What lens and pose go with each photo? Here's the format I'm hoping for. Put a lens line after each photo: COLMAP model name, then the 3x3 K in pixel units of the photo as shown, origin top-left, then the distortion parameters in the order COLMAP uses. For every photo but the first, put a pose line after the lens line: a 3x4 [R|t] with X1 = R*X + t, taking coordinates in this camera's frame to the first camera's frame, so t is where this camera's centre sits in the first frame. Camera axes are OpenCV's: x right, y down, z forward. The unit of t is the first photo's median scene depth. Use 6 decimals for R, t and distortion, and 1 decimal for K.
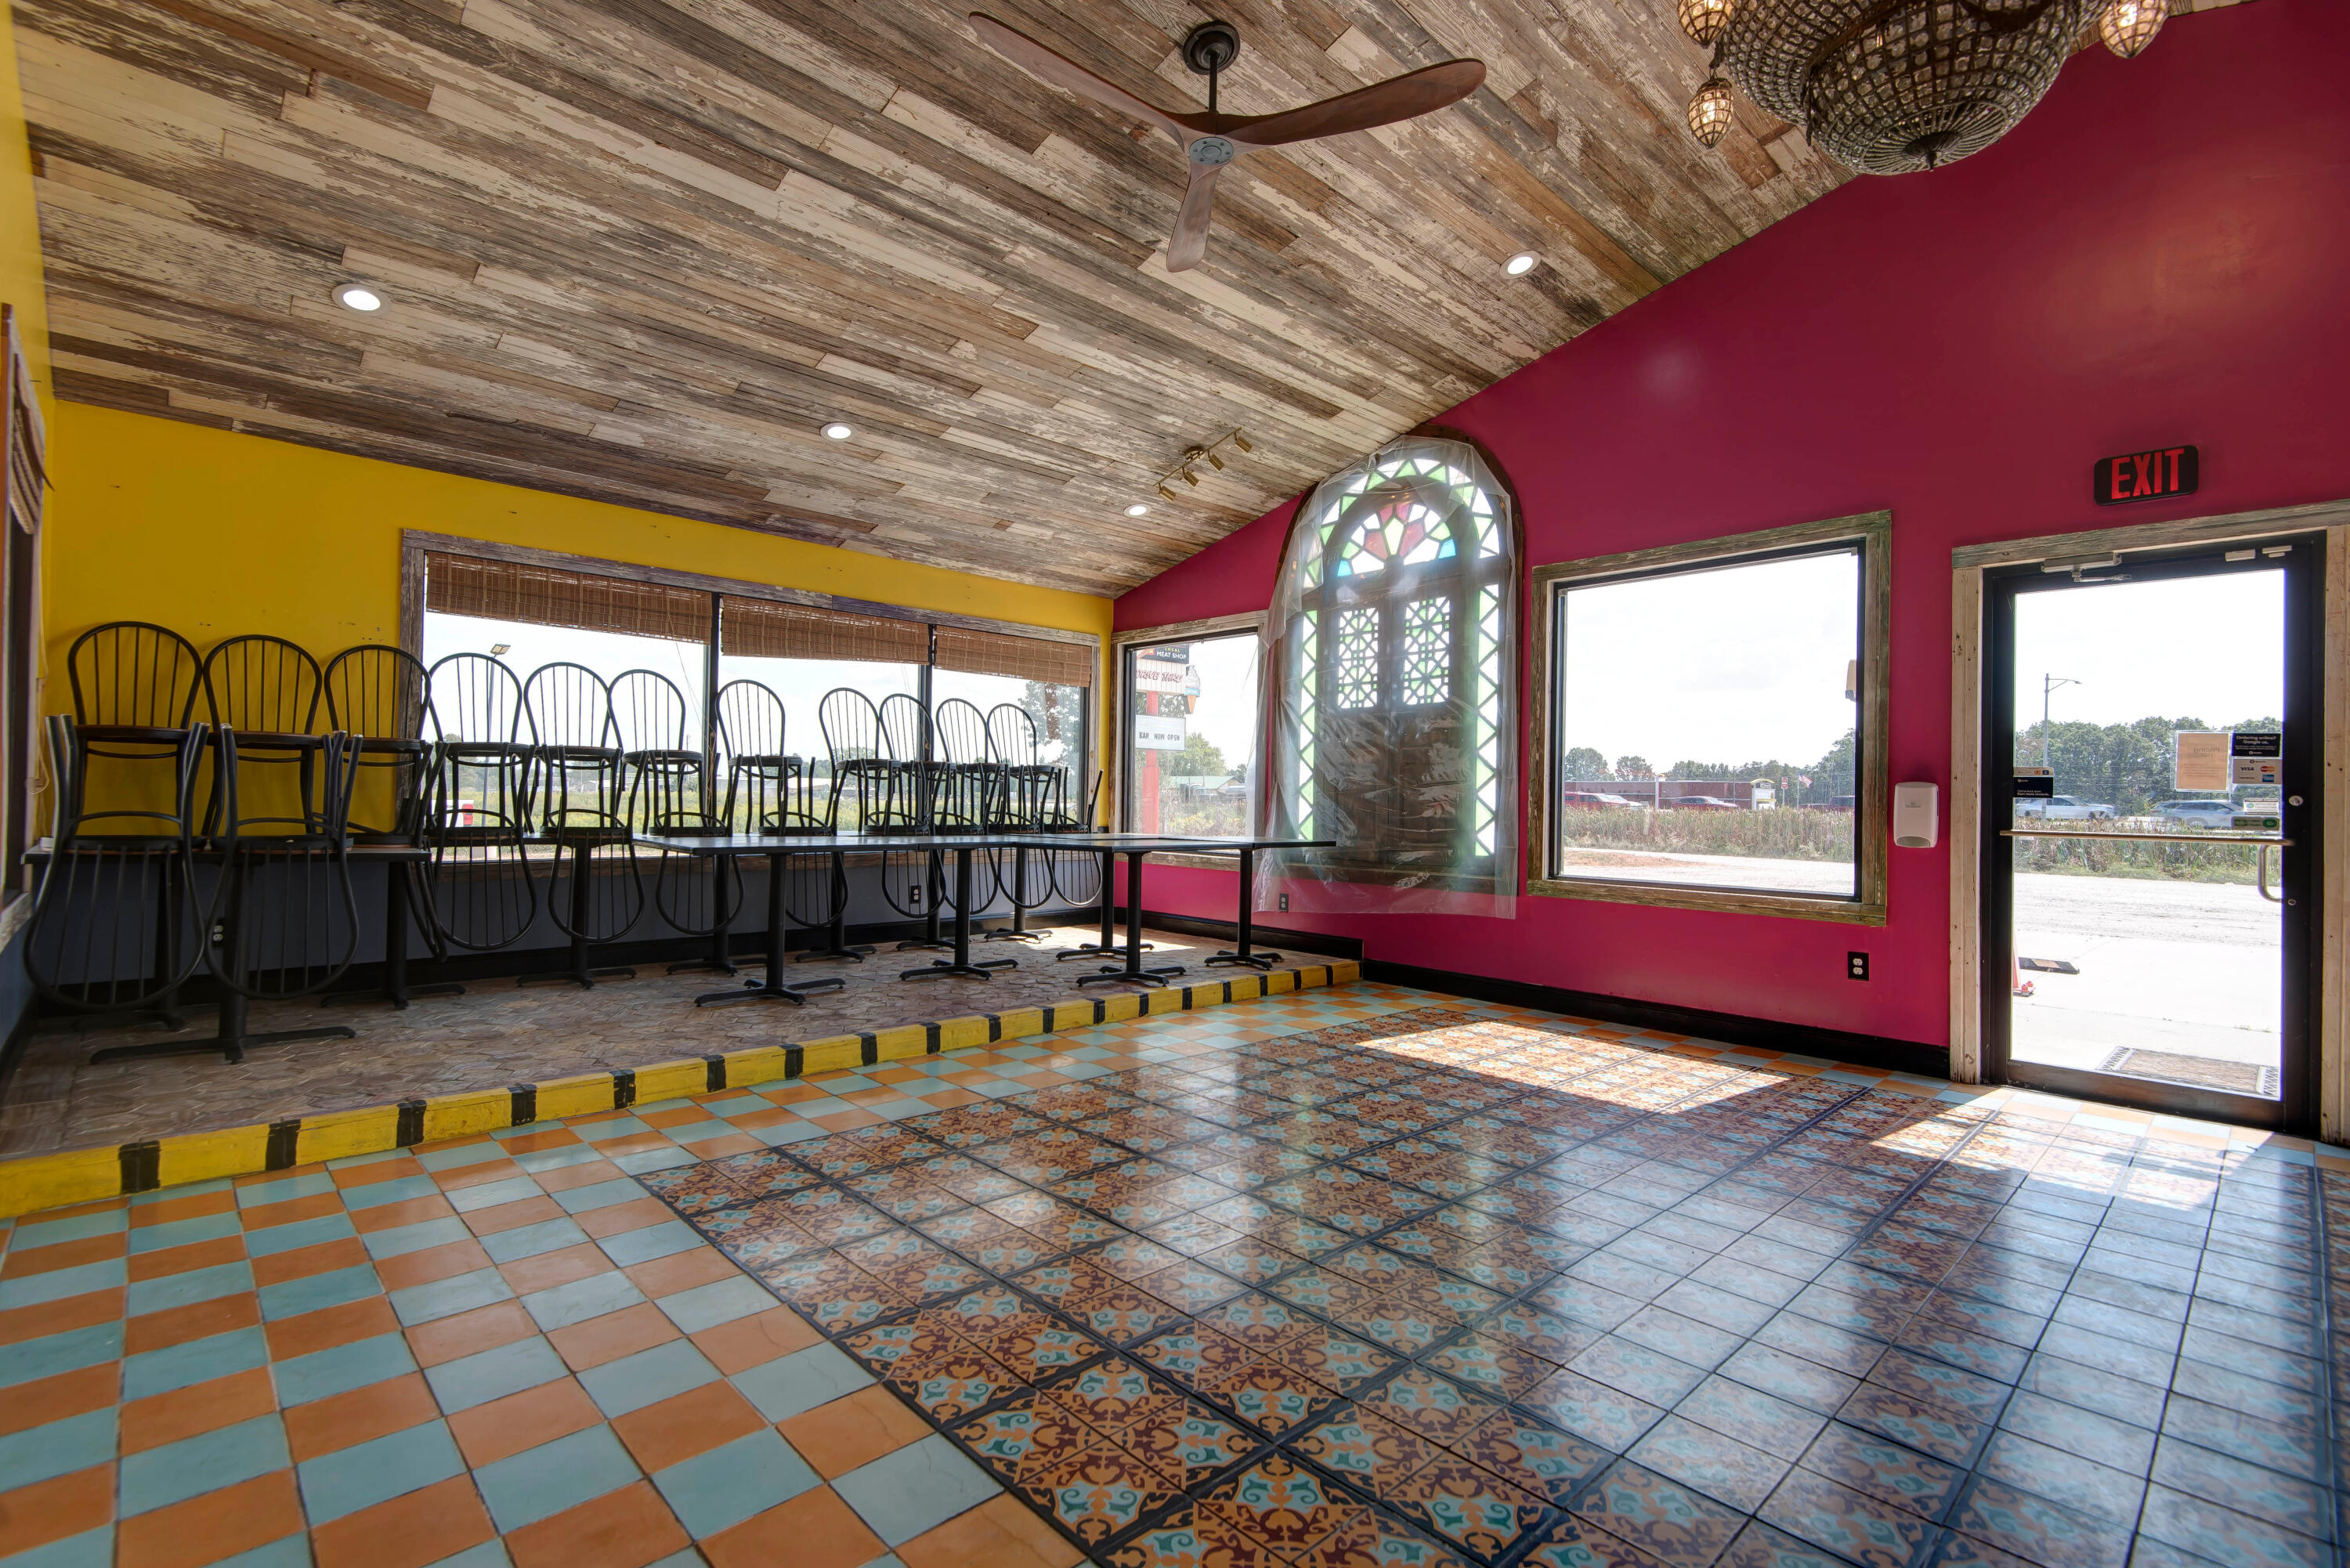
lens RADIAL K [[1067.4, 0, 1172.5], [0, 1067.4, 790.8], [0, 0, 1]] dist [0.021077, -0.010567]
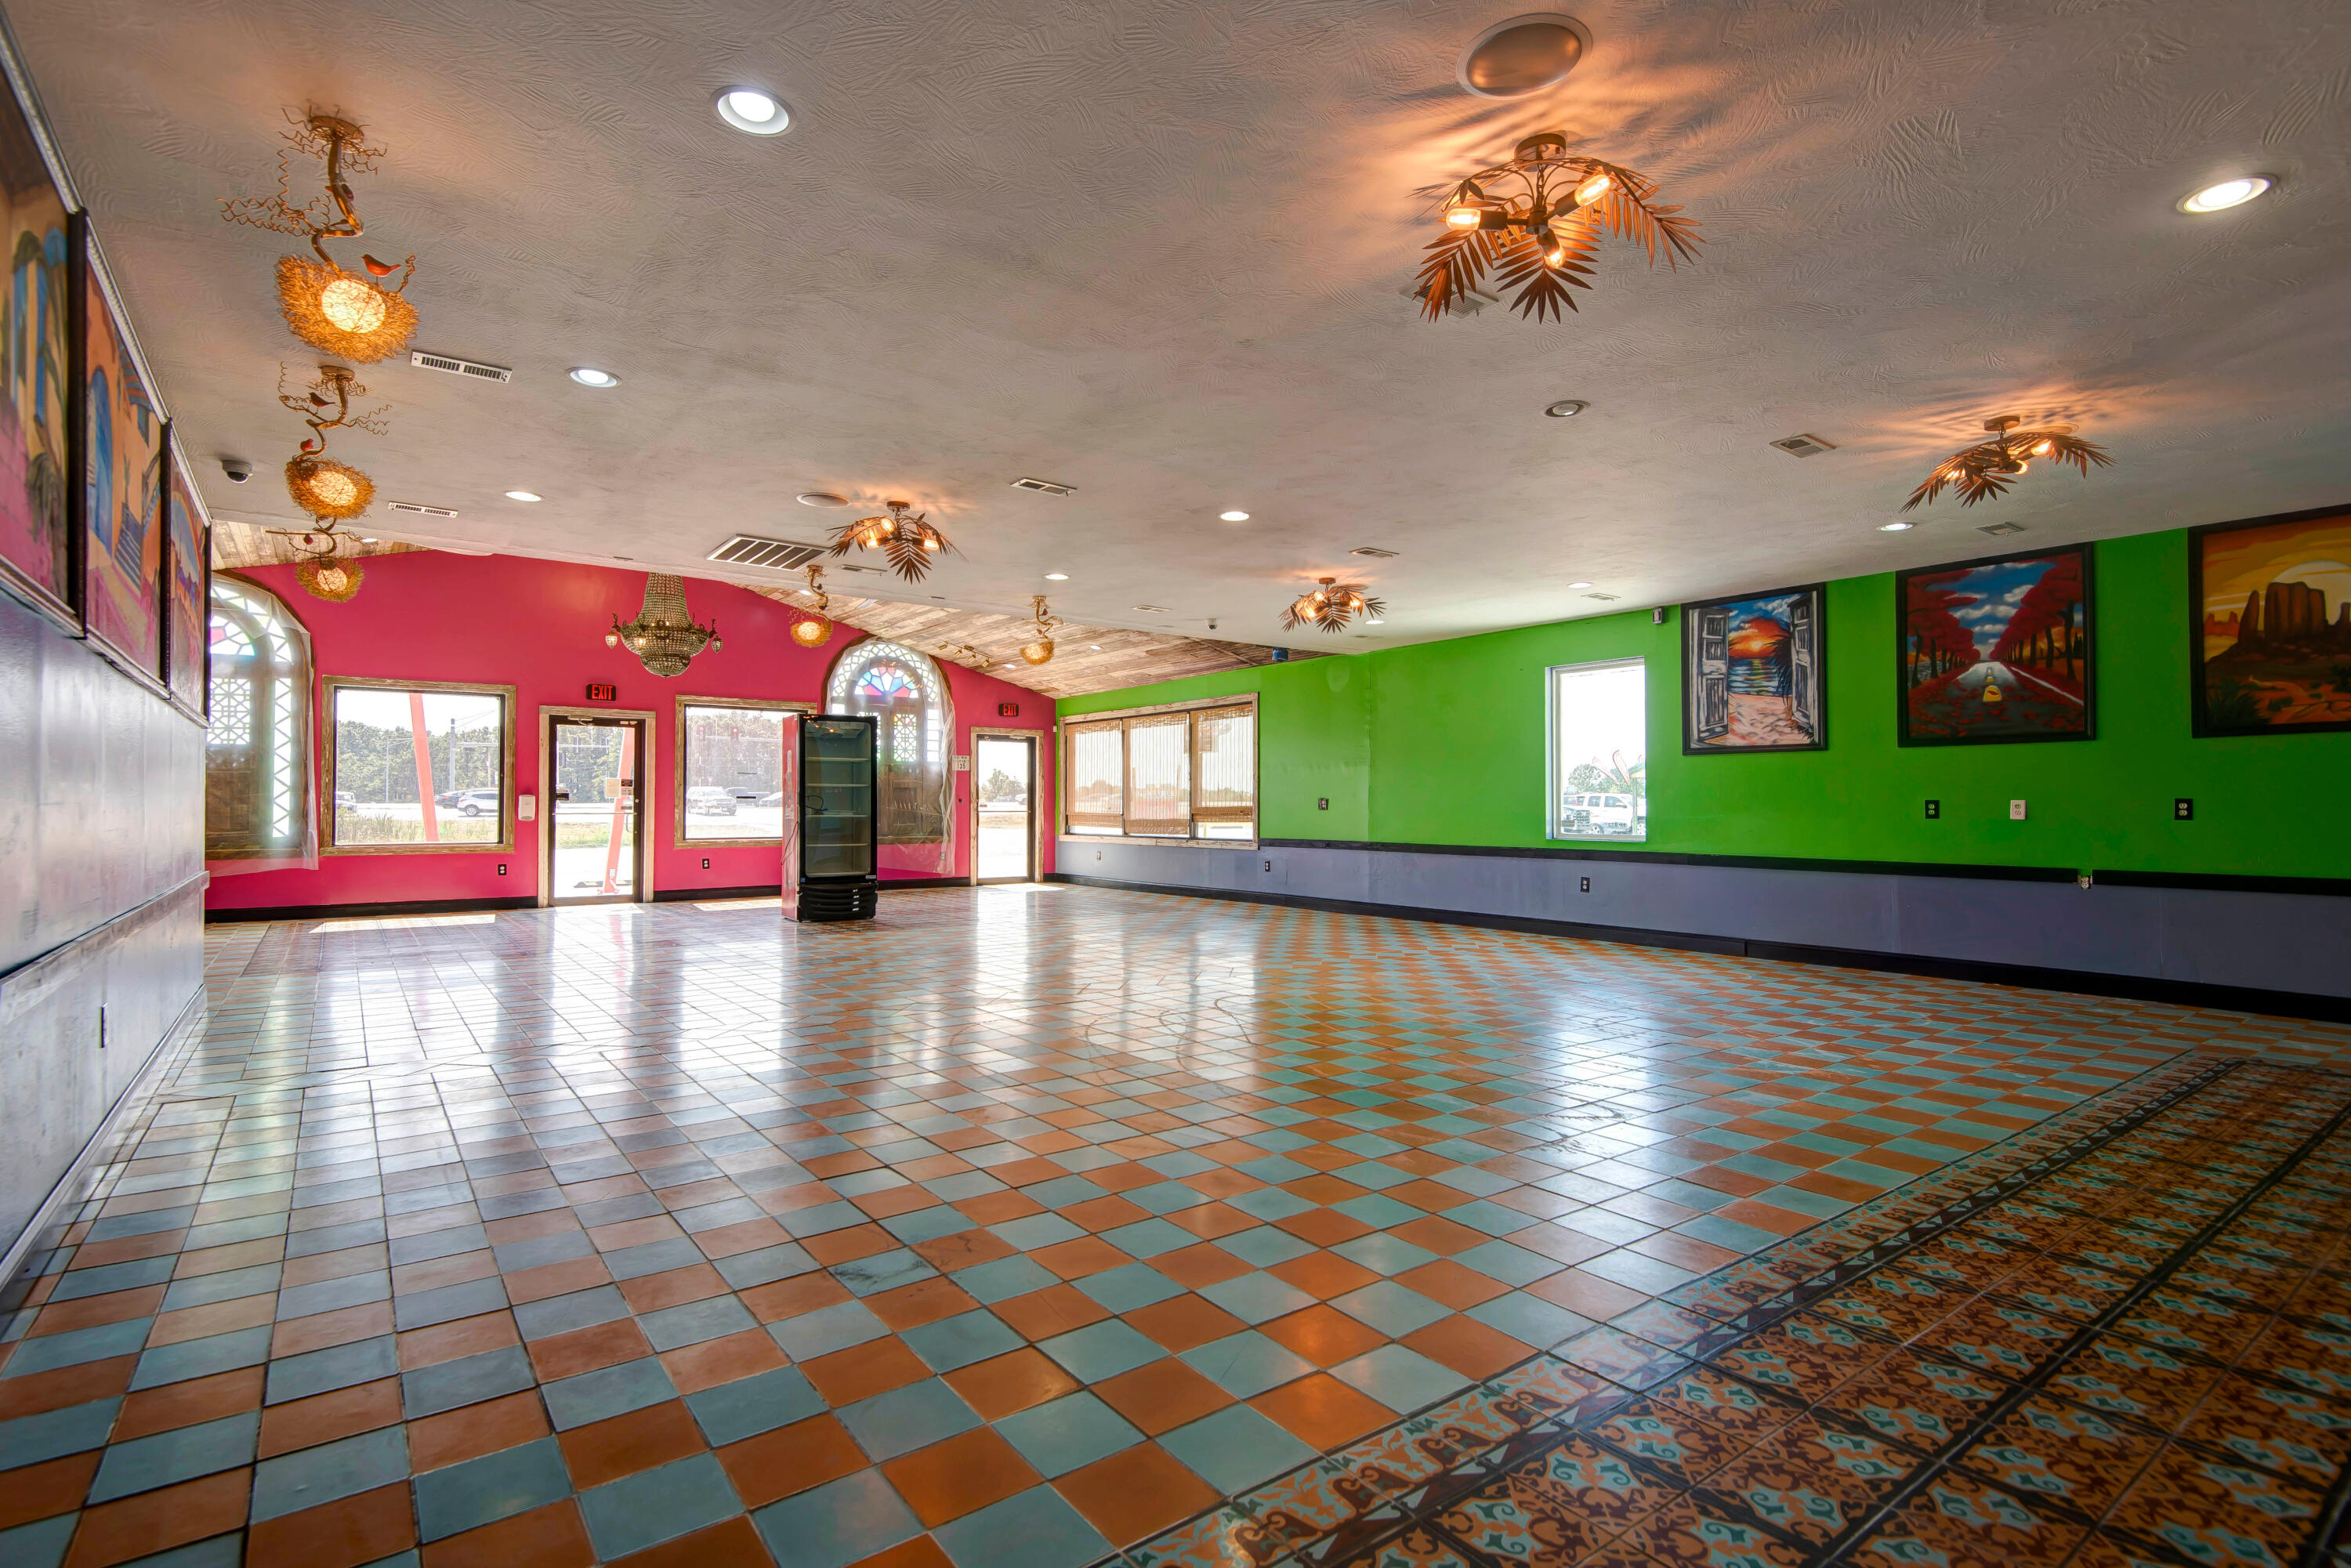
lens RADIAL K [[1067.9, 0, 1173.5], [0, 1067.9, 791.9], [0, 0, 1]] dist [0.021077, -0.010567]
pose [[0.088281, -0.000355, 0.996096, -1.333333], [-0.001075, 0.999999, 0.000452, -0.012941], [-0.996095, -0.001111, 0.088281, -0.585839]]
